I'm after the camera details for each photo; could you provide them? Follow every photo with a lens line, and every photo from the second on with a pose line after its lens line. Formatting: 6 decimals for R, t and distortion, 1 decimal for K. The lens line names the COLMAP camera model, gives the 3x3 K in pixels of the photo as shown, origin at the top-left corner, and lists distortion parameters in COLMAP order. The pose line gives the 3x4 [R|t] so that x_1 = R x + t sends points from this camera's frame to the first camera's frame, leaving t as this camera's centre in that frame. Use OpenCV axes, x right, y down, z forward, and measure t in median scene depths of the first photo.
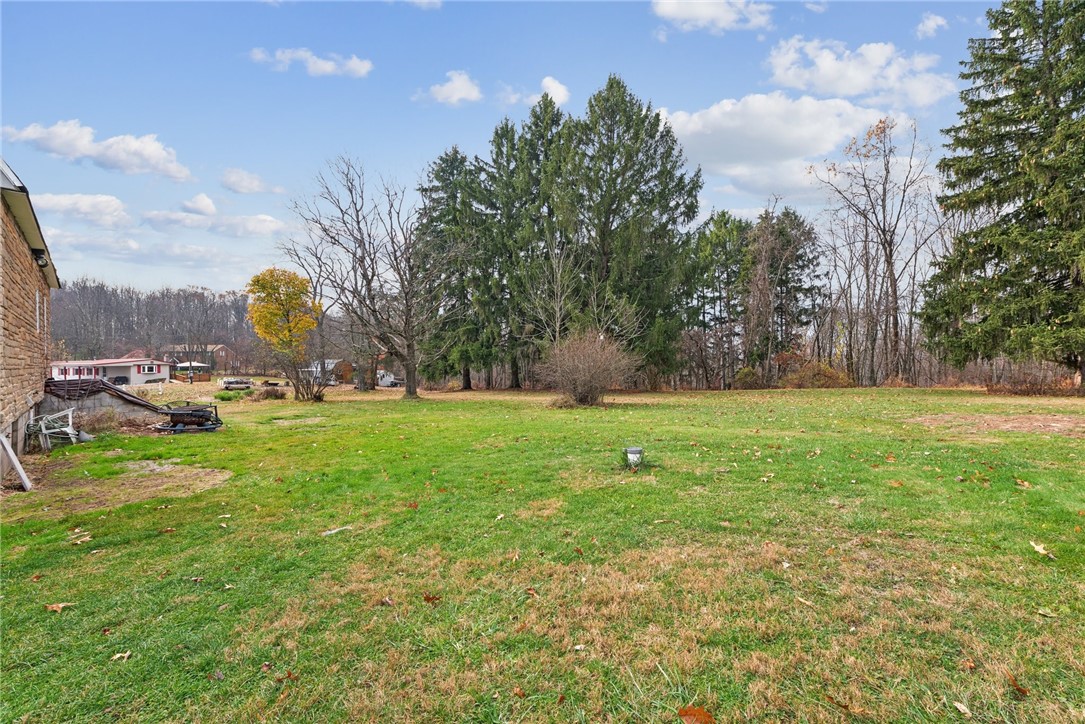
lens RADIAL K [[431.3, 0, 550.0], [0, 431.3, 368.9], [0, 0, 1]] dist [-0.000582, 0.000452]
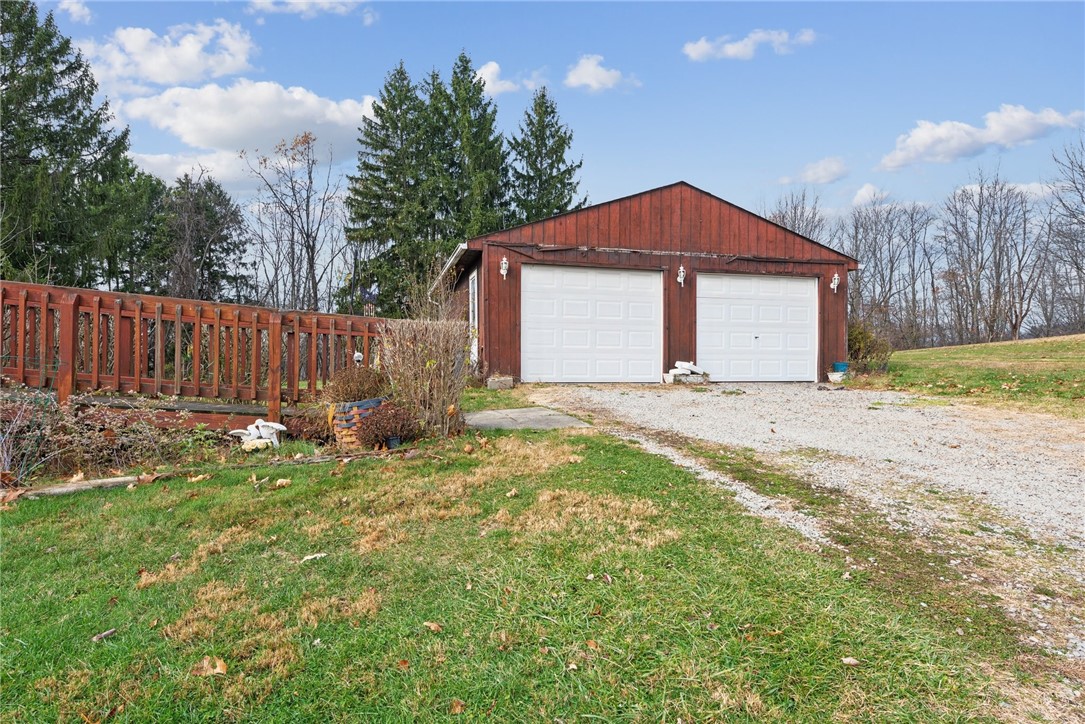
lens RADIAL K [[617.8, 0, 544.2], [0, 617.8, 363.1], [0, 0, 1]] dist [-0.004839, -0.001659]
pose [[0.515903, 0.015152, 0.856513, -0.191513], [0.002484, 0.999813, -0.019184, 0.019417], [-0.856644, 0.012025, 0.515768, -0.241134]]
